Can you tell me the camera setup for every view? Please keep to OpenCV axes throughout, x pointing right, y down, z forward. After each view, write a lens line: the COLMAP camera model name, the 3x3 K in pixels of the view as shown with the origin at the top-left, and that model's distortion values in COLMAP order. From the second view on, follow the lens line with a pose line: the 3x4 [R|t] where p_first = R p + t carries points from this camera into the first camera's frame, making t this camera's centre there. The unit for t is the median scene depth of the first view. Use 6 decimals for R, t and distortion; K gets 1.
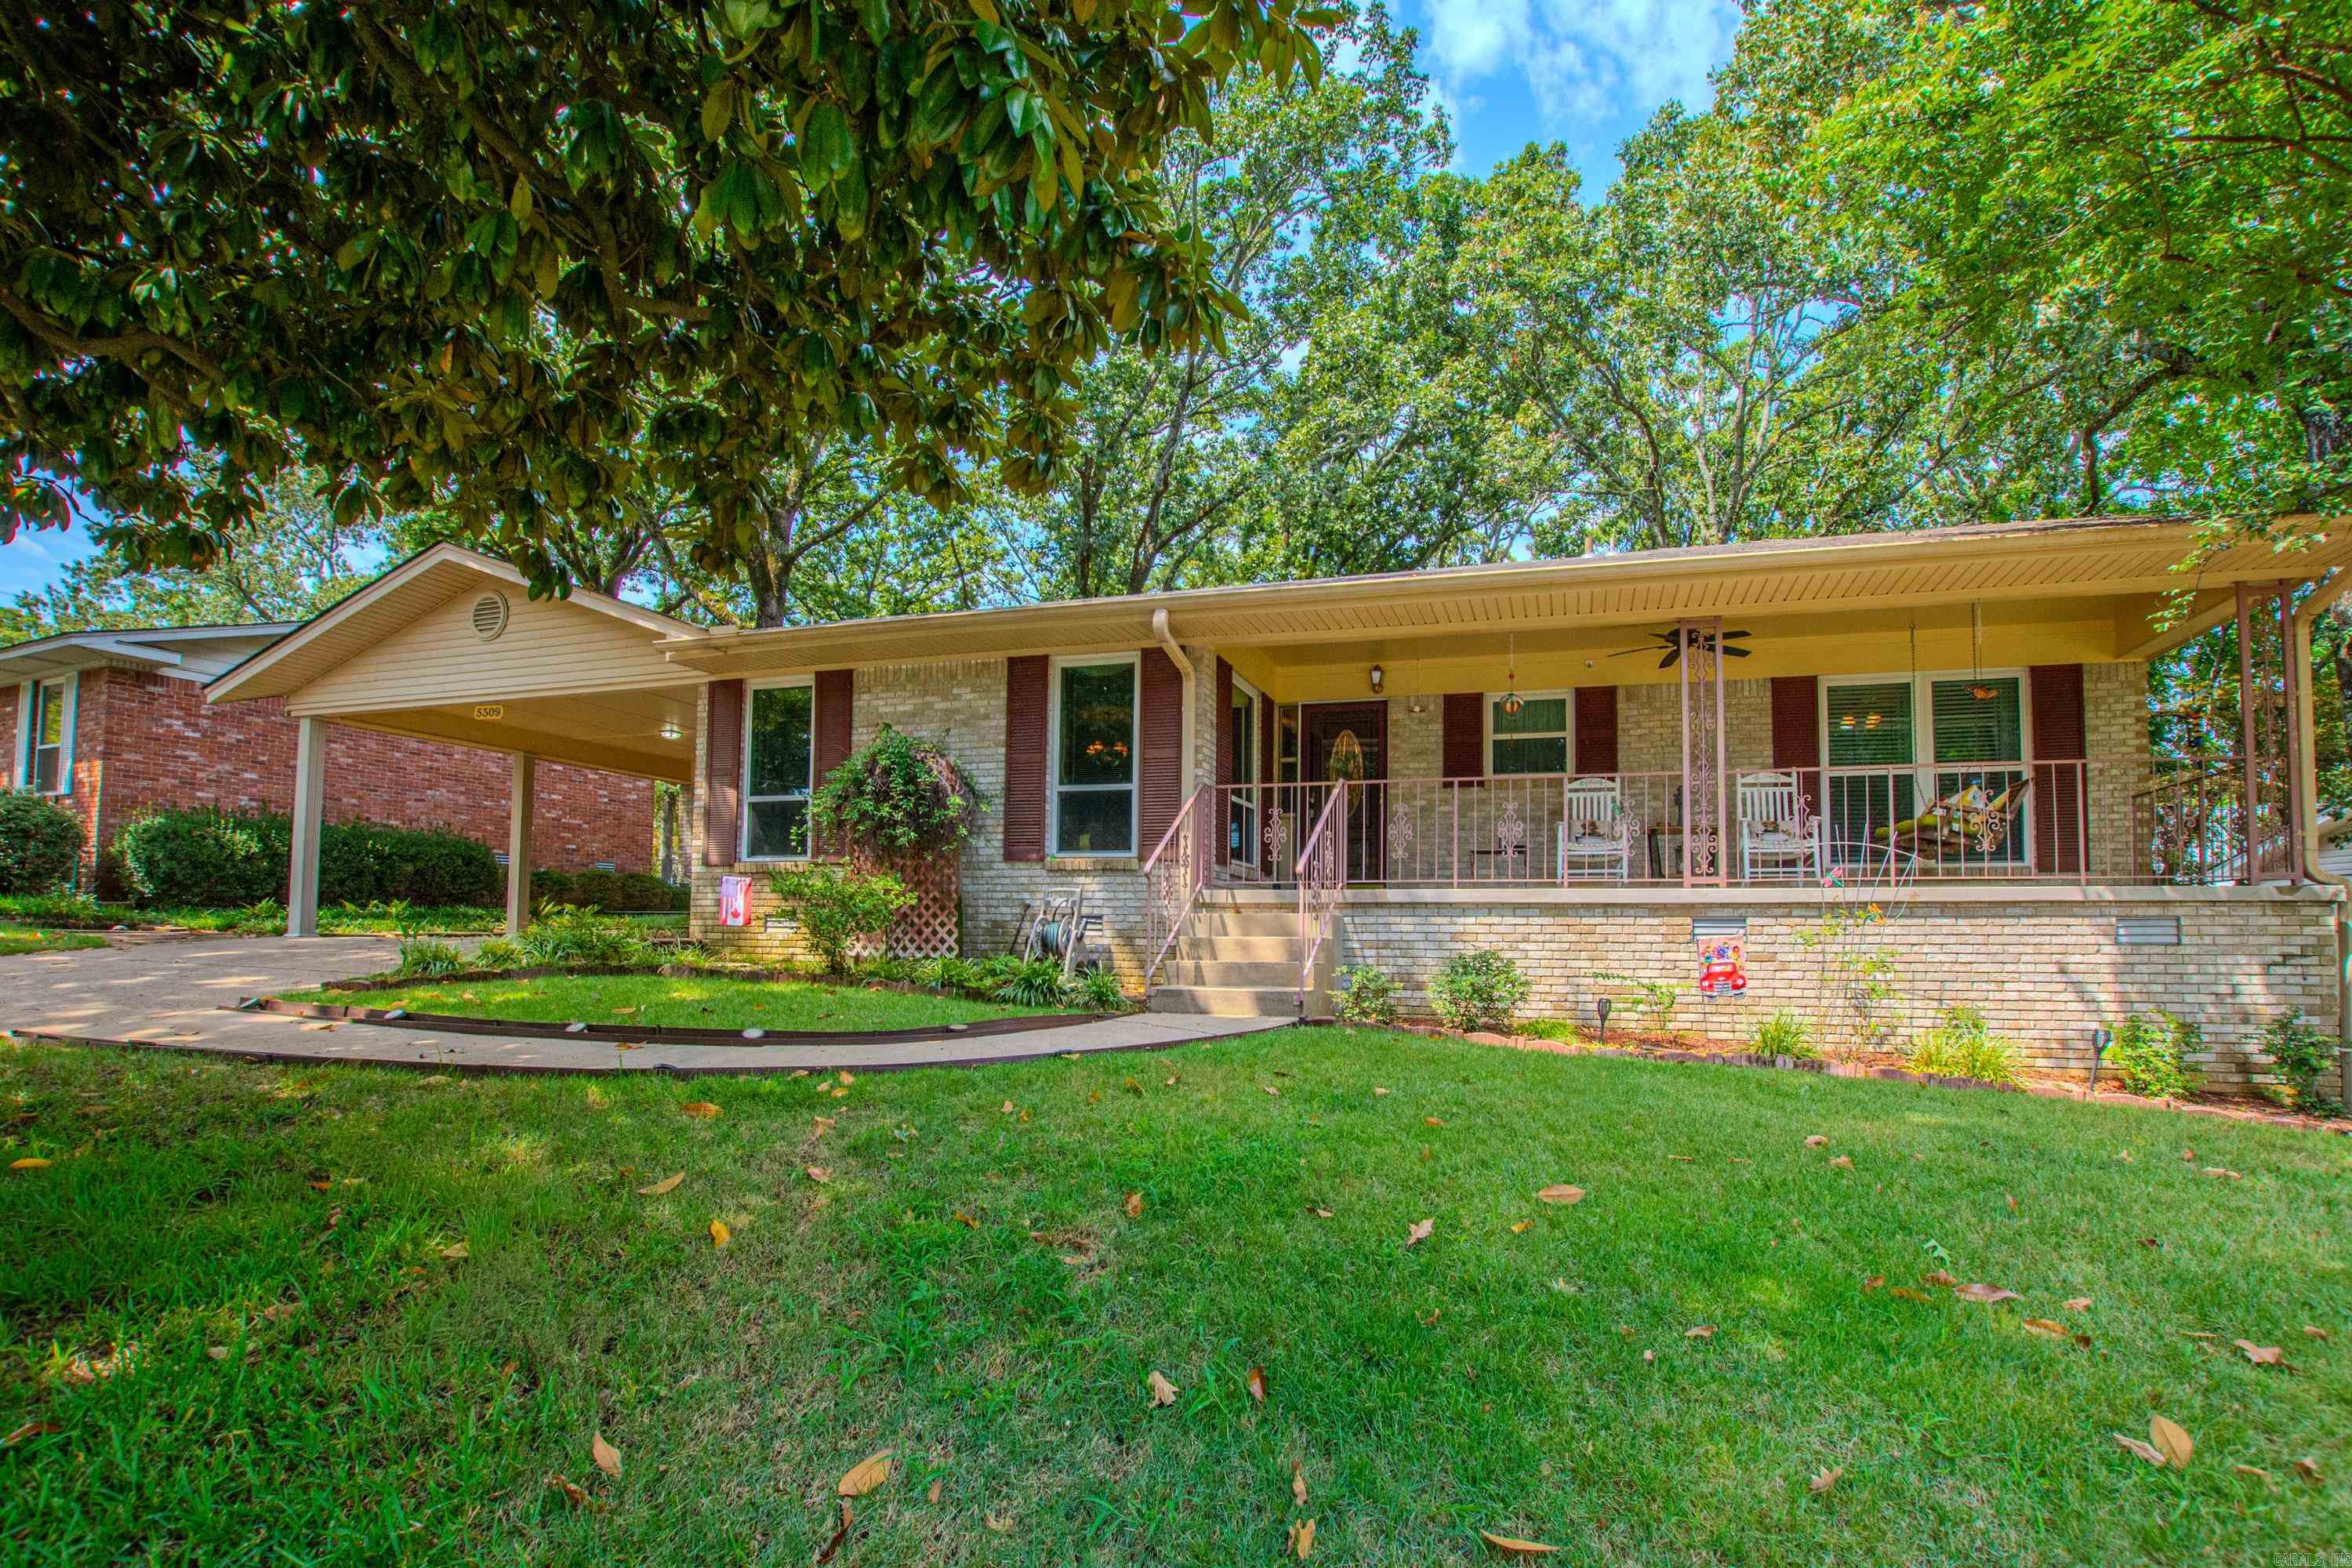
lens RADIAL K [[1008.5, 0, 1279.8], [0, 1008.5, 880.6], [0, 0, 1]] dist [-0.004395, 0.000286]
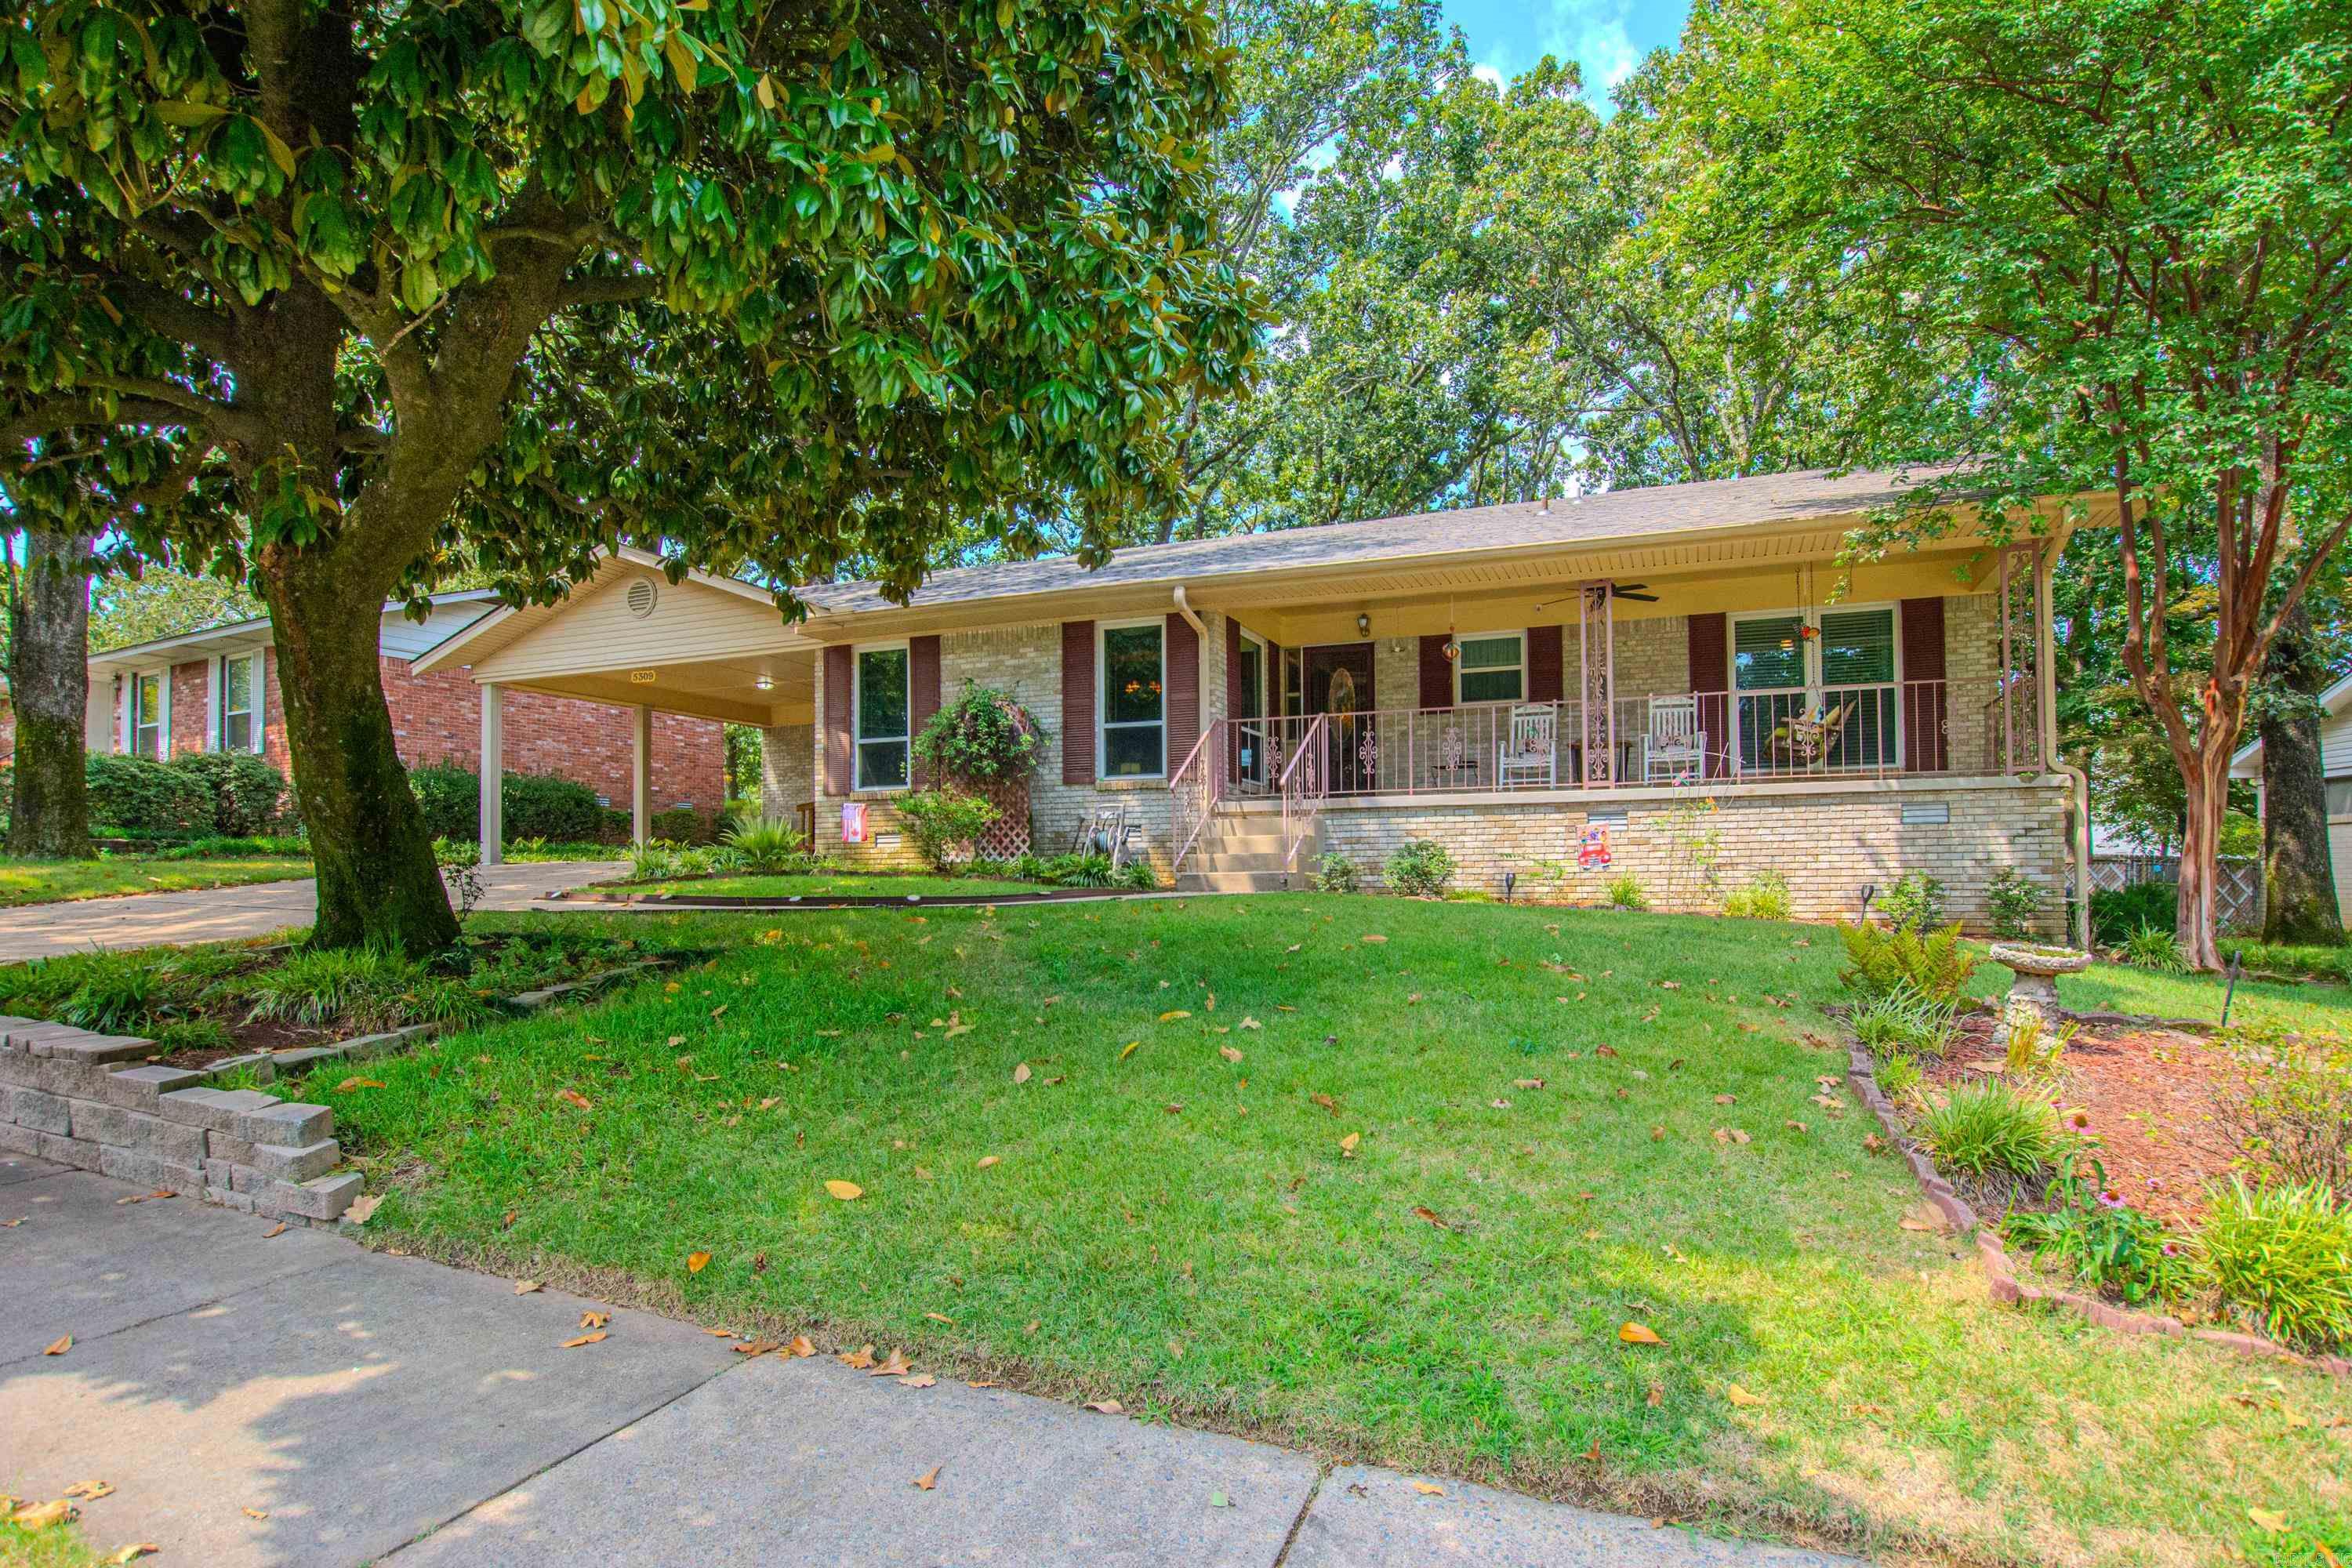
lens RADIAL K [[1229.1, 0, 1240.5], [0, 1229.1, 853.4], [0, 0, 1]] dist [-0.017205, 0.000088]
pose [[0.994895, -0.019993, -0.098915, 0.099970], [0.022850, 0.999351, 0.027831, 0.029454], [0.098294, -0.029949, 0.994707, -0.522894]]
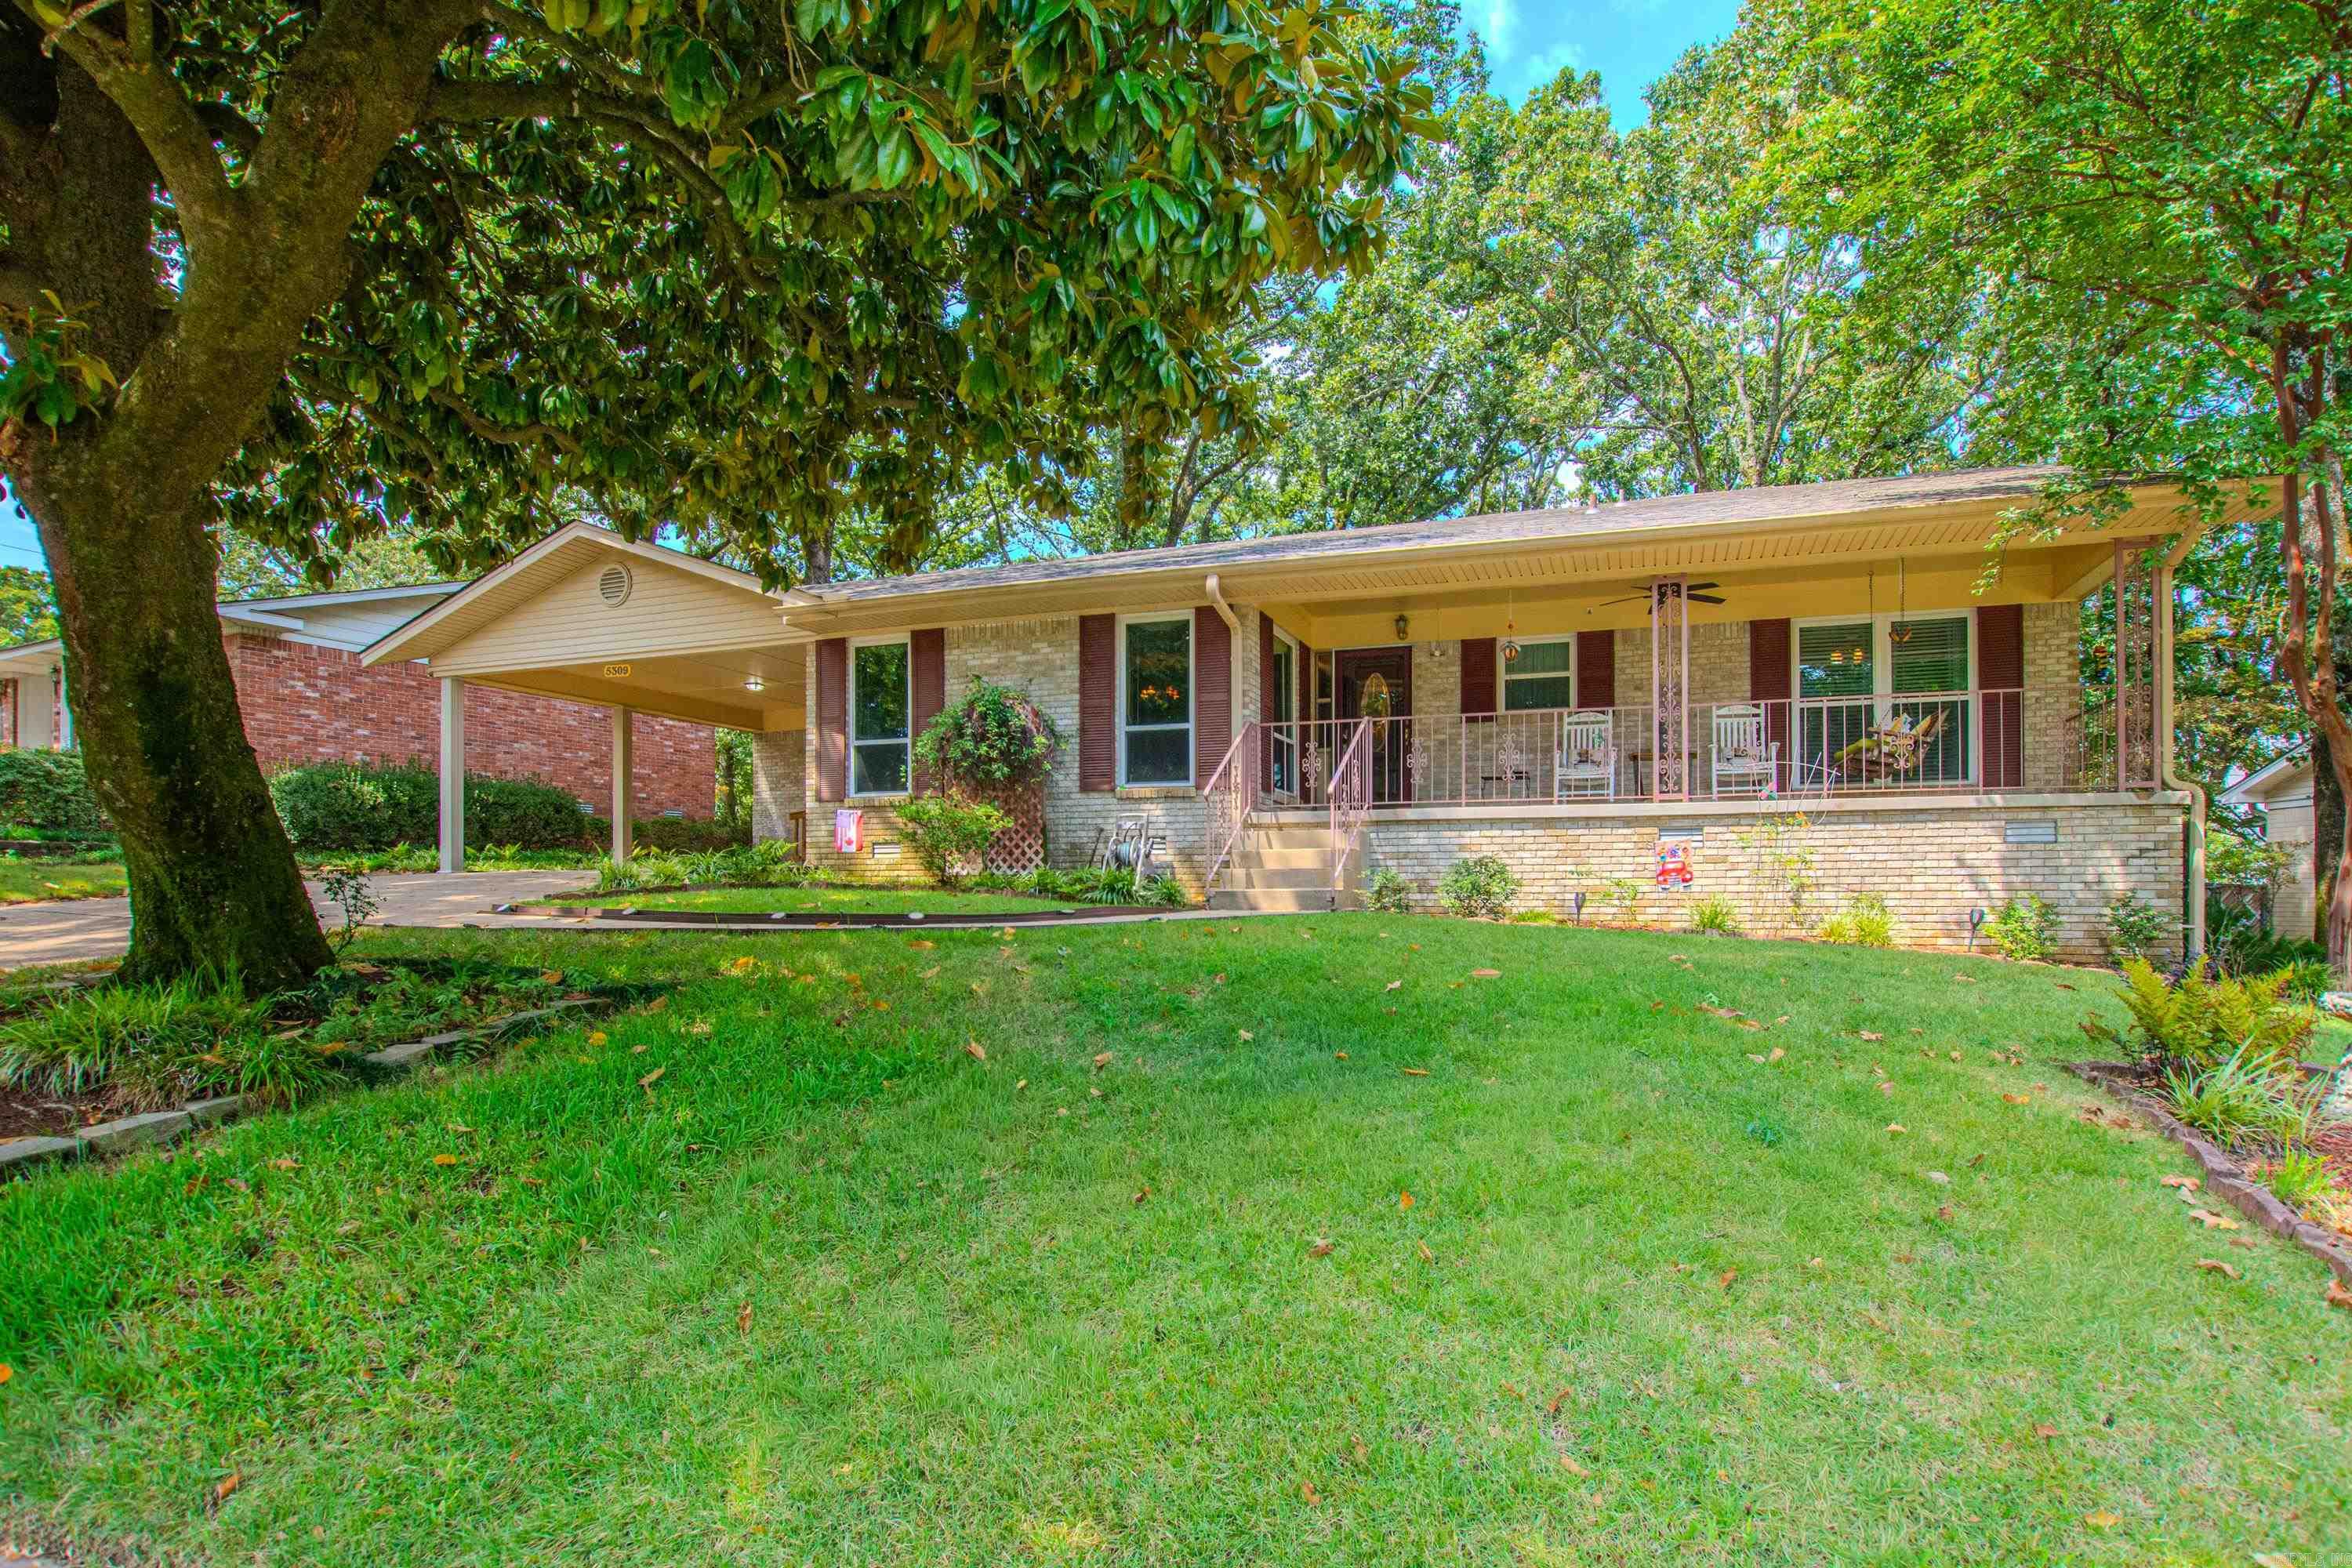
lens RADIAL K [[1124.7, 0, 1277.5], [0, 1124.7, 887.6], [0, 0, 1]] dist [-0.009464, -0.000747]
pose [[0.999008, -0.009835, -0.043430, 0.010697], [0.011844, 0.998860, 0.046240, 0.034261], [0.042925, -0.046708, 0.997986, -0.300139]]
